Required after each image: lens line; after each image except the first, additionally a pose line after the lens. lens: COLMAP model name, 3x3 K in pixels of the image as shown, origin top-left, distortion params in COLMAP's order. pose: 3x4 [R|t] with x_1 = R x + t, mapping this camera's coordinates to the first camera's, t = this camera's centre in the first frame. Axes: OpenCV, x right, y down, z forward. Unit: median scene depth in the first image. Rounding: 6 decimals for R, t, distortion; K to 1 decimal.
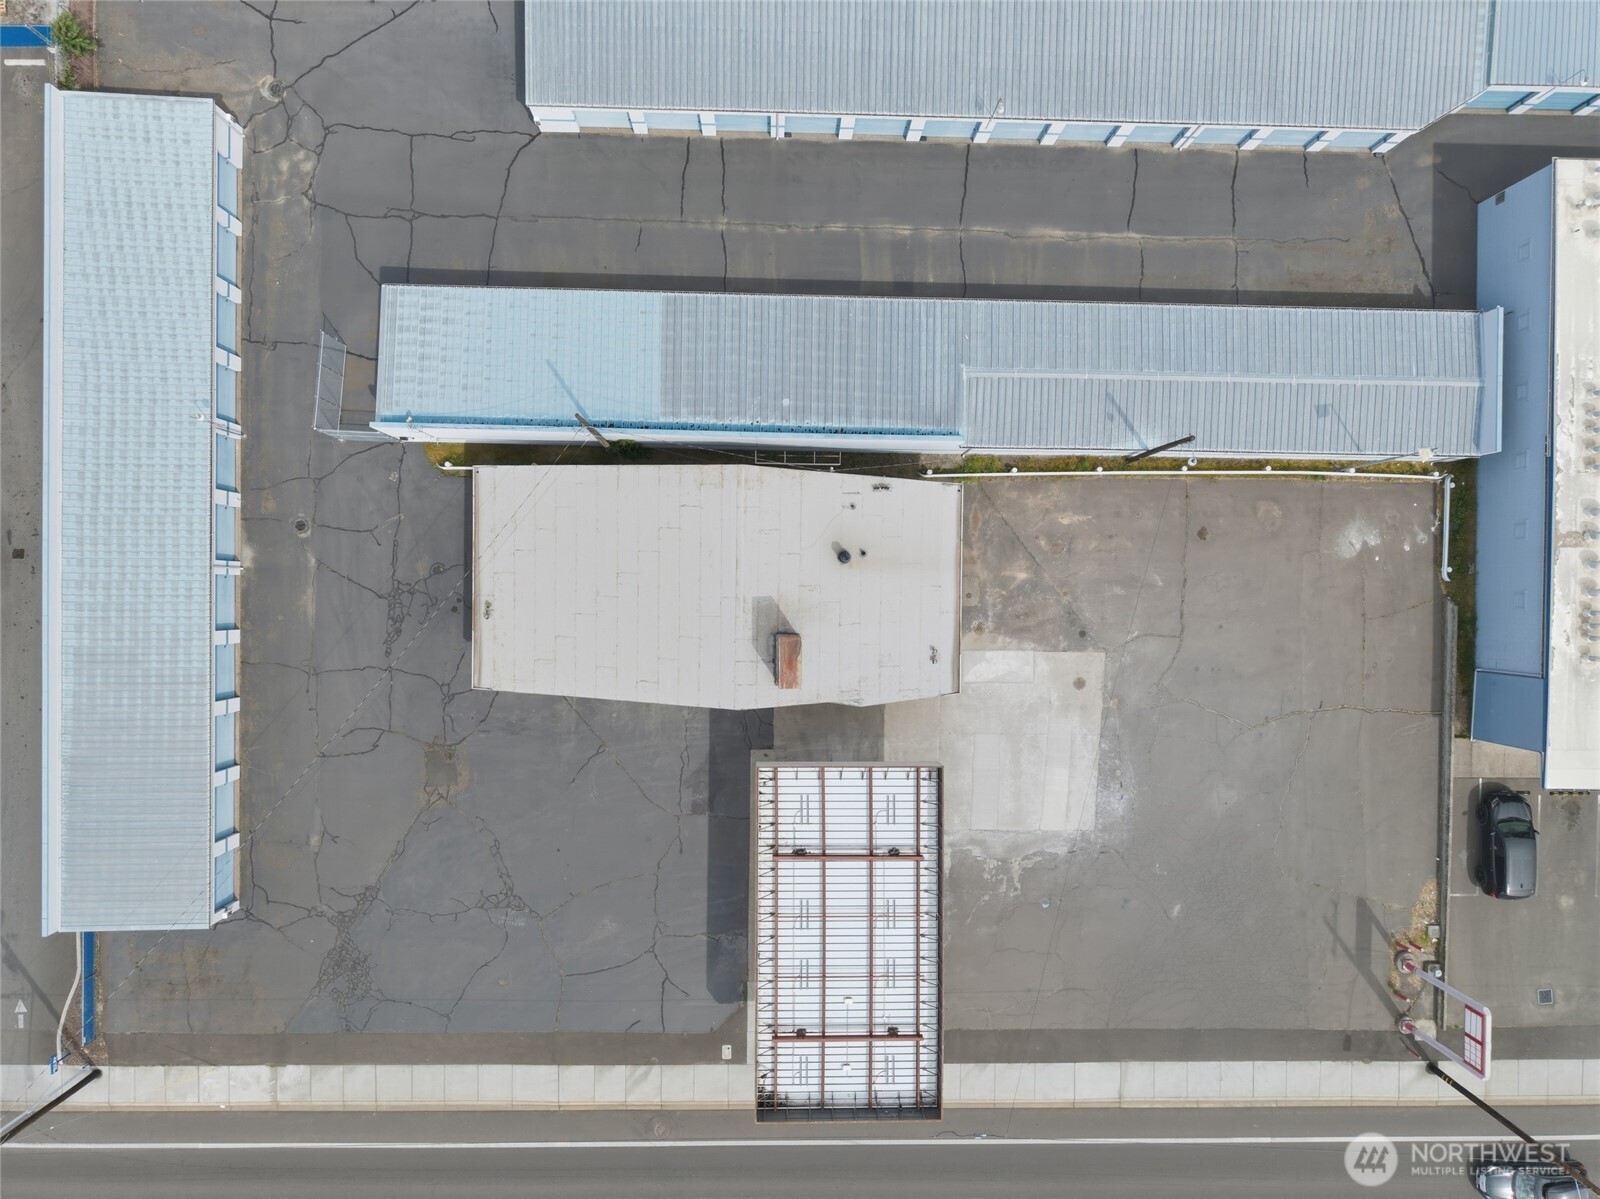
lens RADIAL K [[1085.9, 0, 800.0], [0, 1085.9, 599.5], [0, 0, 1]] dist [-0.002487, 0.004377]
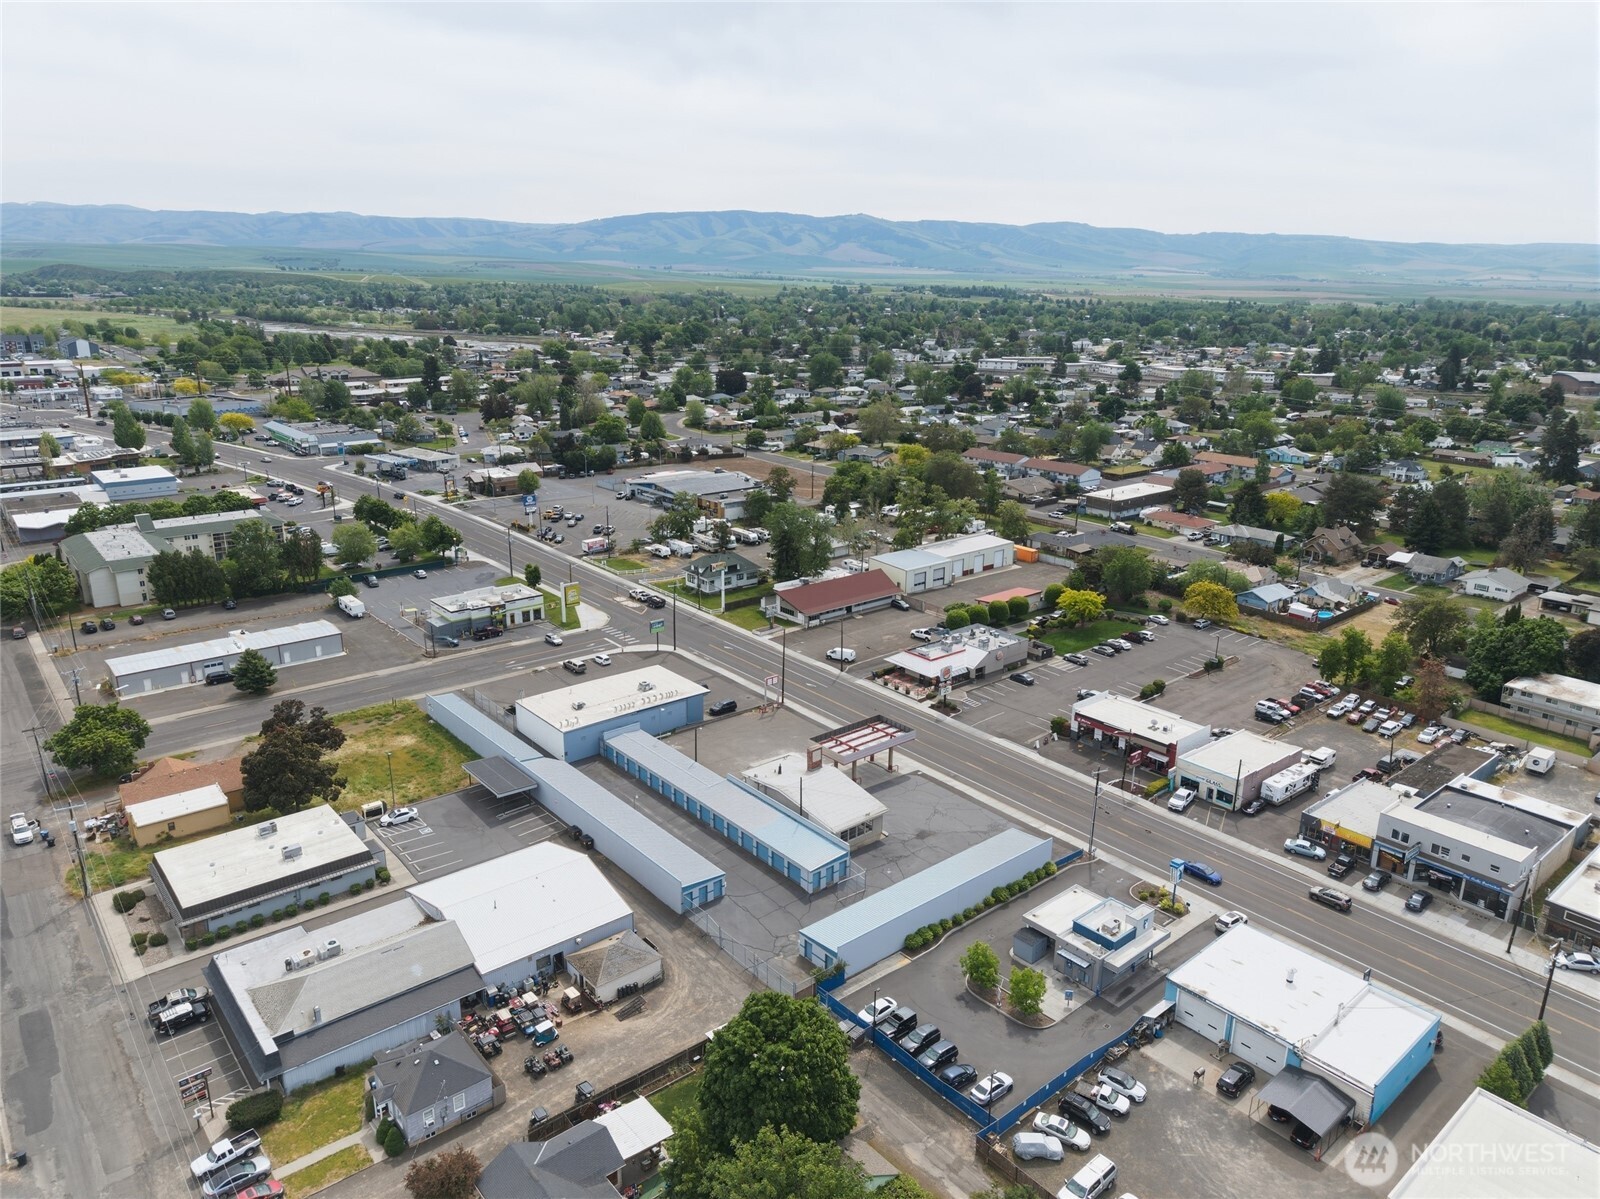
lens RADIAL K [[1082.0, 0, 800.0], [0, 1082.0, 599.5], [0, 0, 1]] dist [0.023139, -0.028670]
pose [[-0.651394, -0.249108, 0.716680, -2.008791], [0.758307, -0.181853, 0.626020, -1.765041], [-0.025616, 0.951249, 0.307358, -0.457222]]
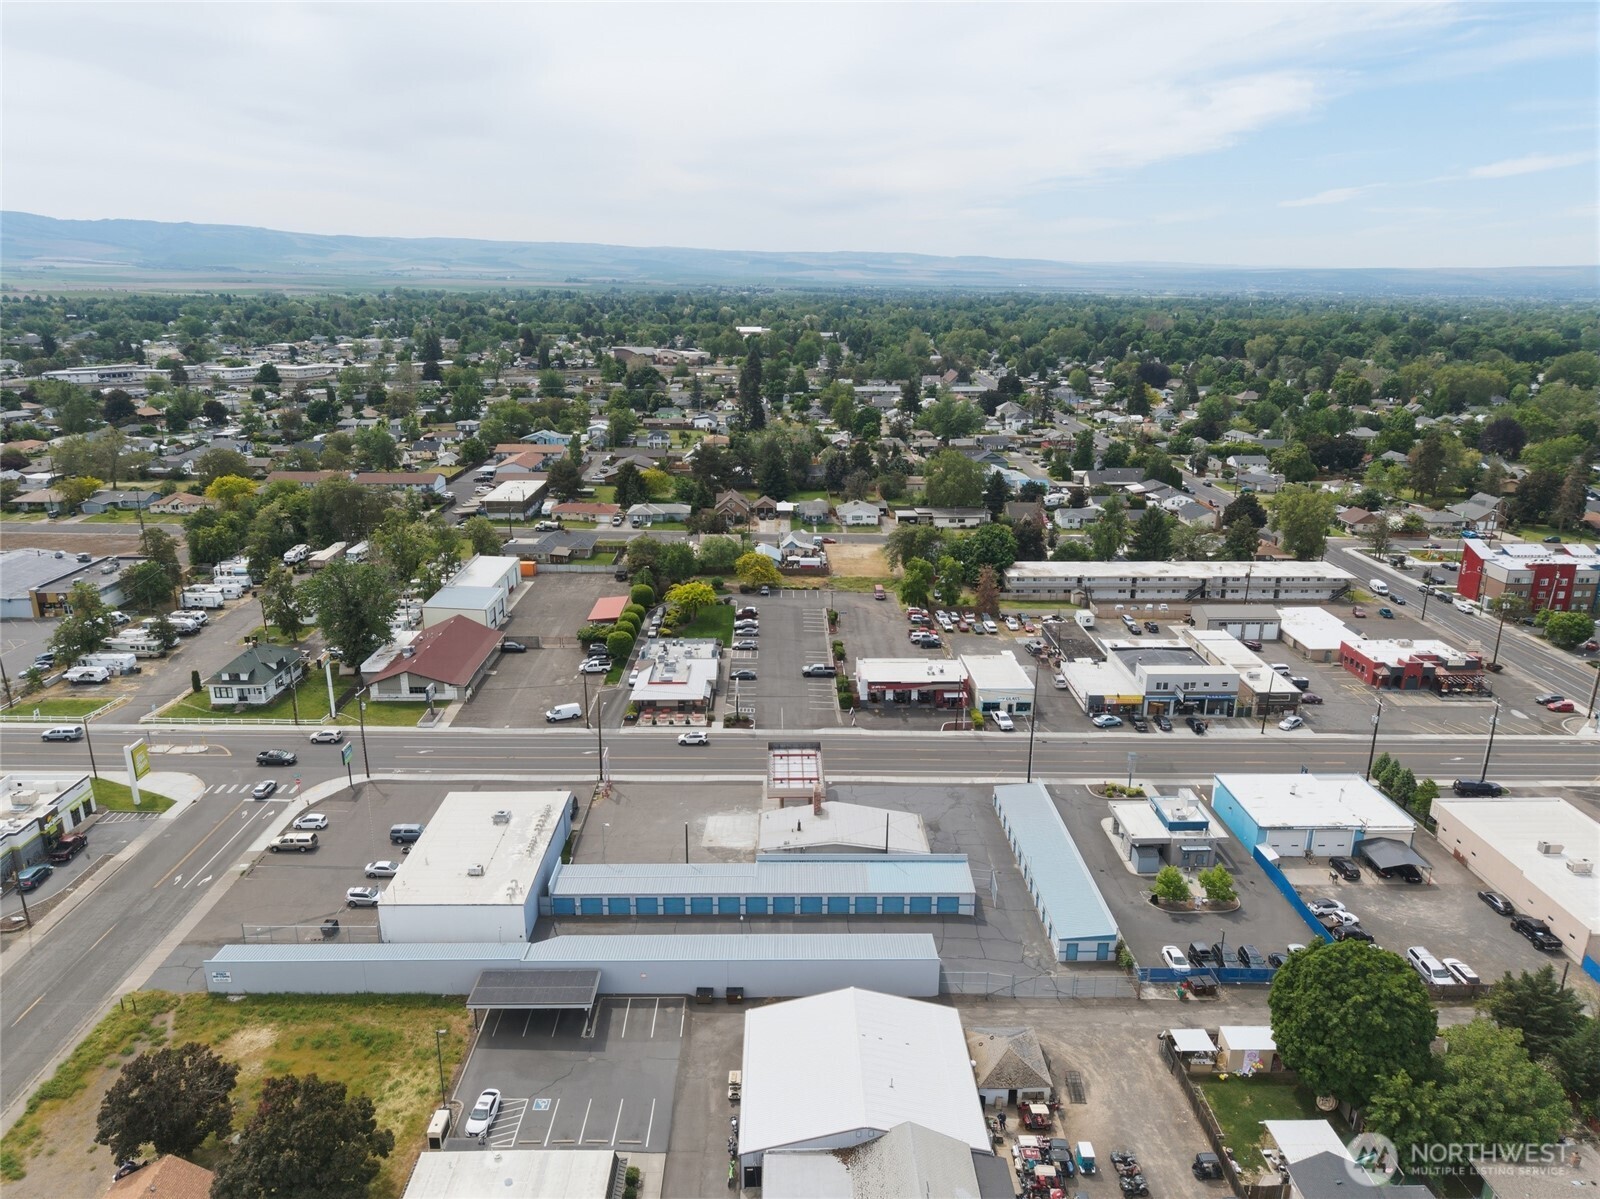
lens RADIAL K [[1082.0, 0, 800.0], [0, 1082.0, 599.5], [0, 0, 1]] dist [0.023139, -0.028670]
pose [[-0.999148, -0.022497, -0.034599, 0.139934], [-0.026617, -0.289430, 0.956829, -2.420515], [-0.031540, 0.956935, 0.288585, -0.400000]]
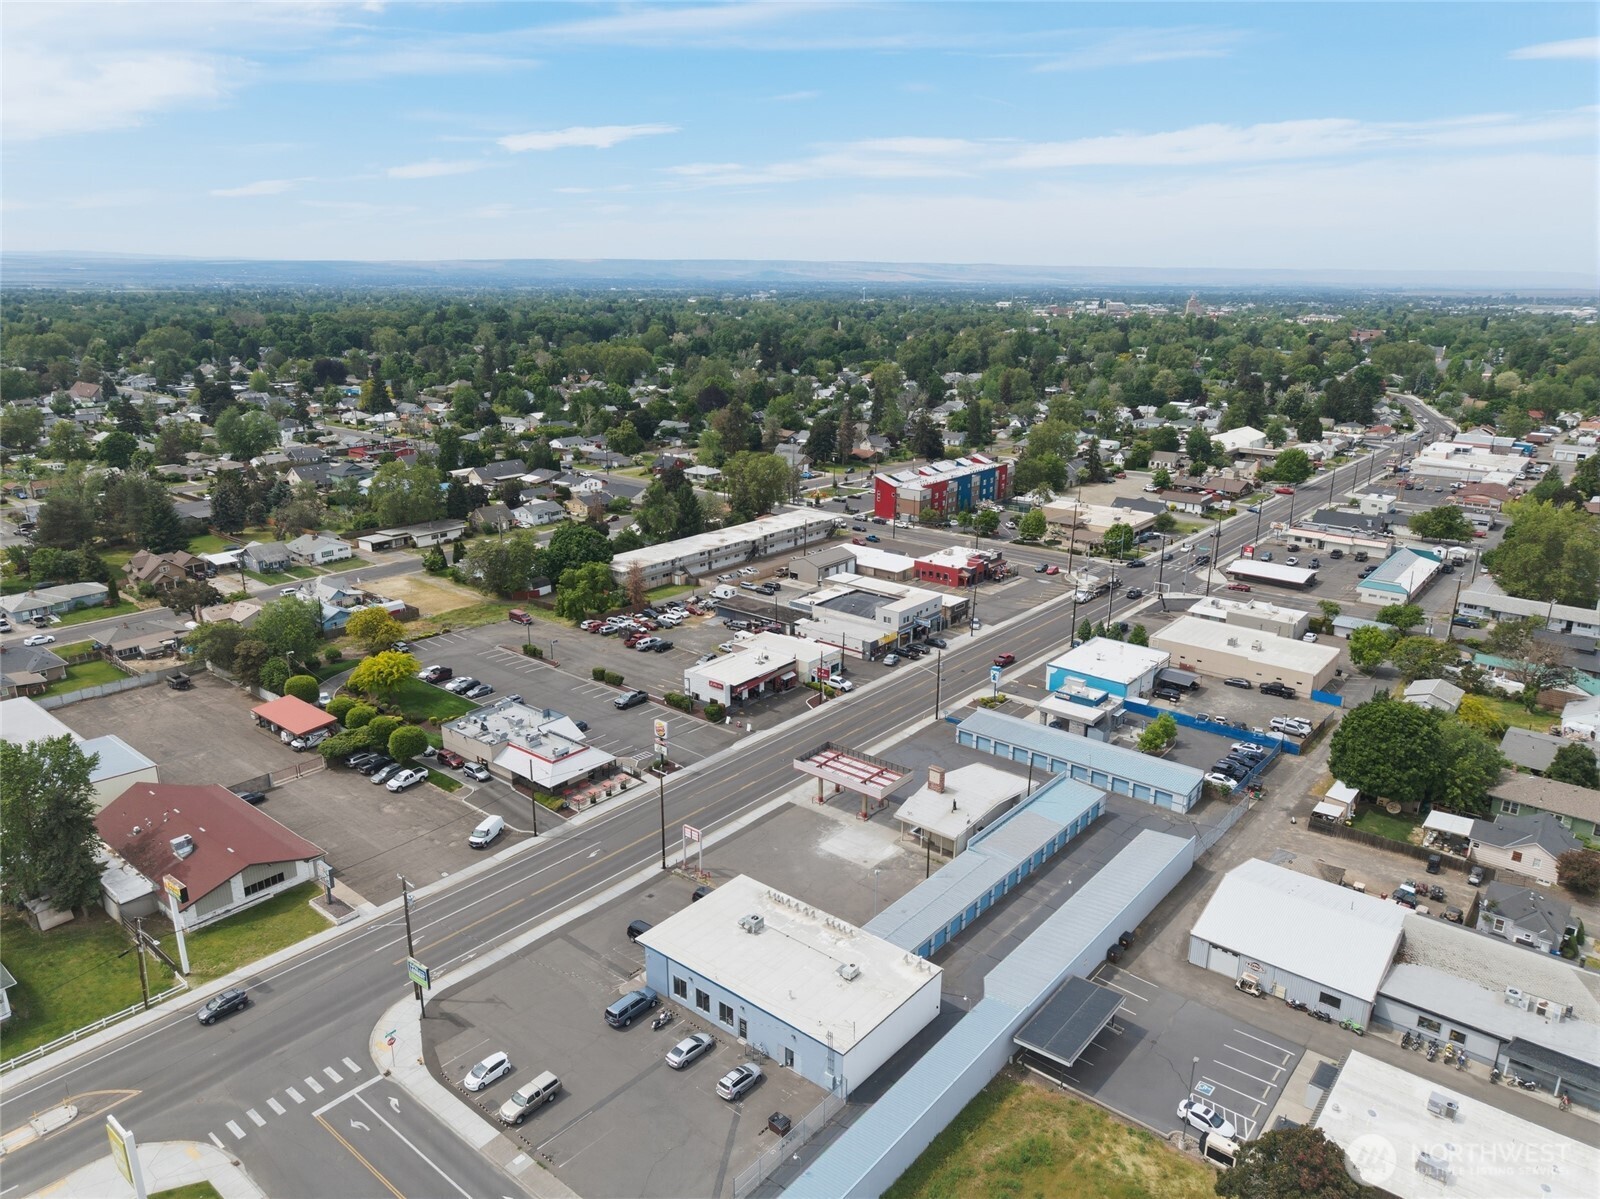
lens RADIAL K [[1082.0, 0, 800.0], [0, 1082.0, 599.5], [0, 0, 1]] dist [0.023139, -0.028670]
pose [[-0.627947, 0.196153, -0.753132, 2.247410], [-0.777873, -0.188553, 0.599467, -1.277730], [-0.024418, 0.962274, 0.270983, -0.334903]]
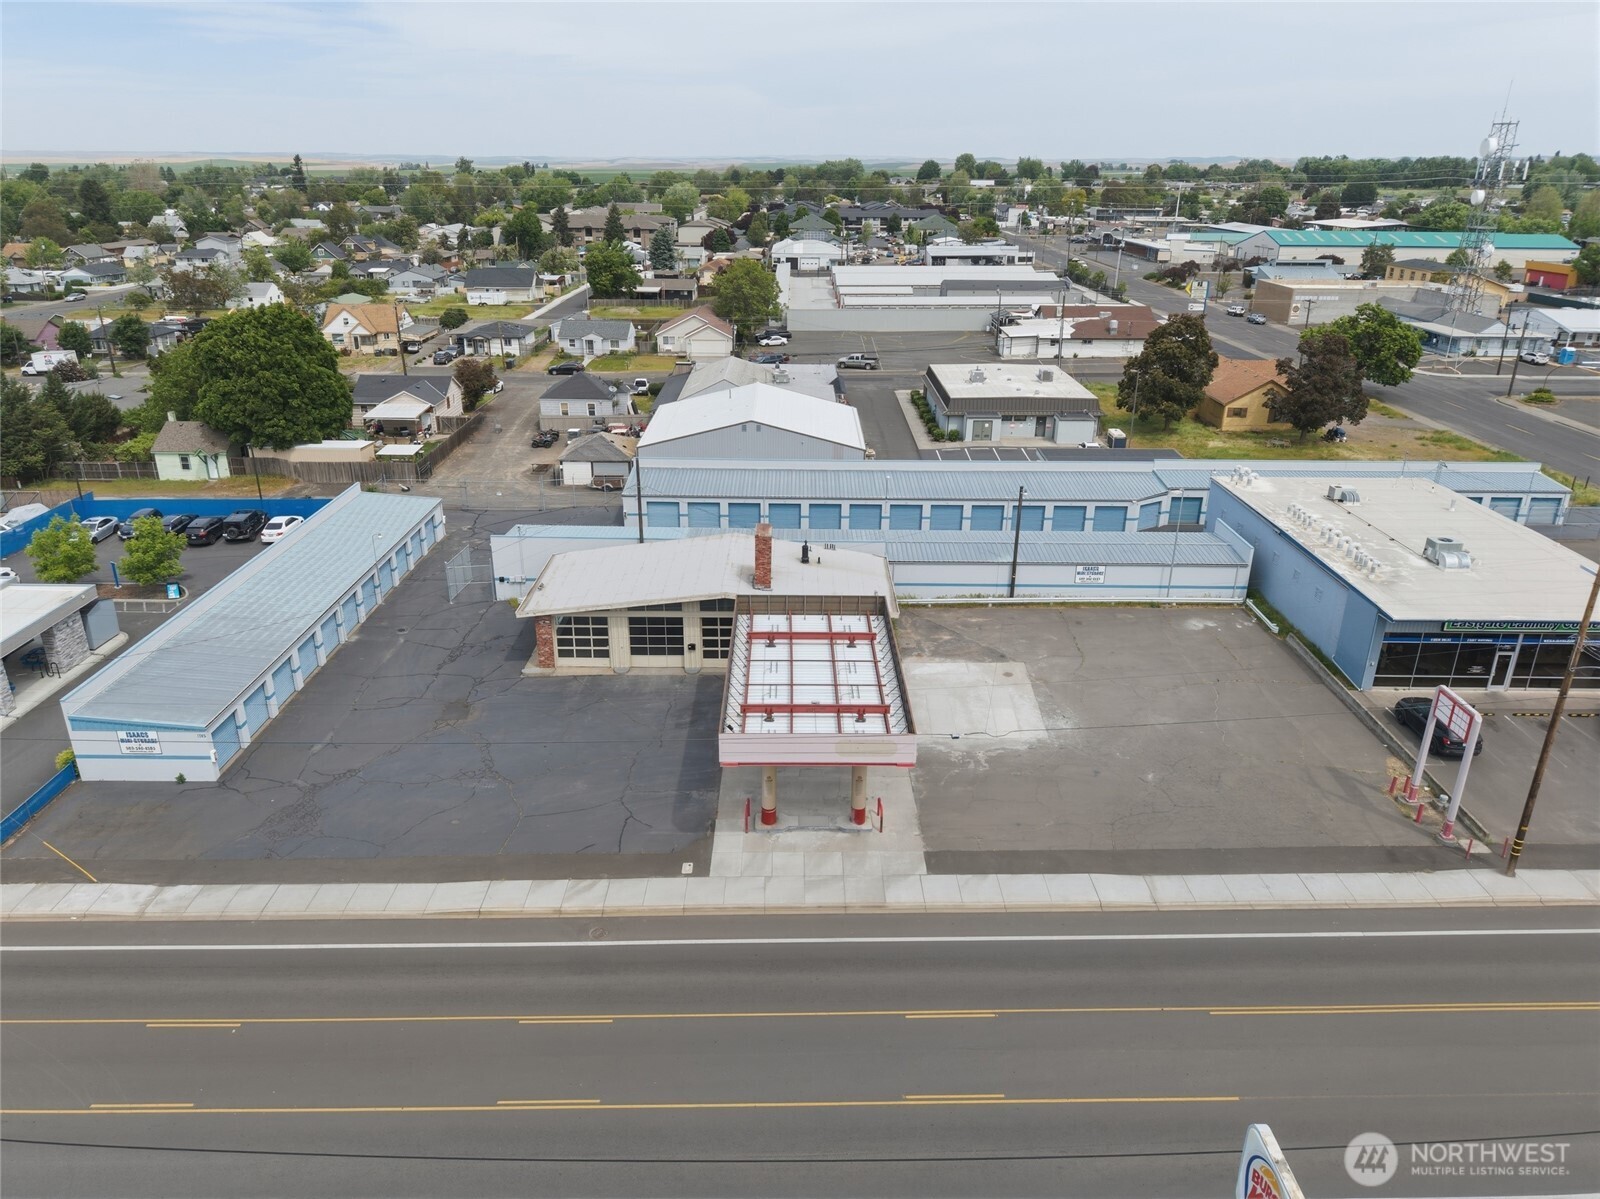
lens RADIAL K [[1082.0, 0, 800.0], [0, 1082.0, 599.5], [0, 0, 1]] dist [0.023139, -0.028670]
pose [[0.999777, -0.020695, 0.004229, 0.024822], [0.011591, 0.370139, -0.928904, 1.164578], [0.017658, 0.928746, 0.370296, 0.480351]]
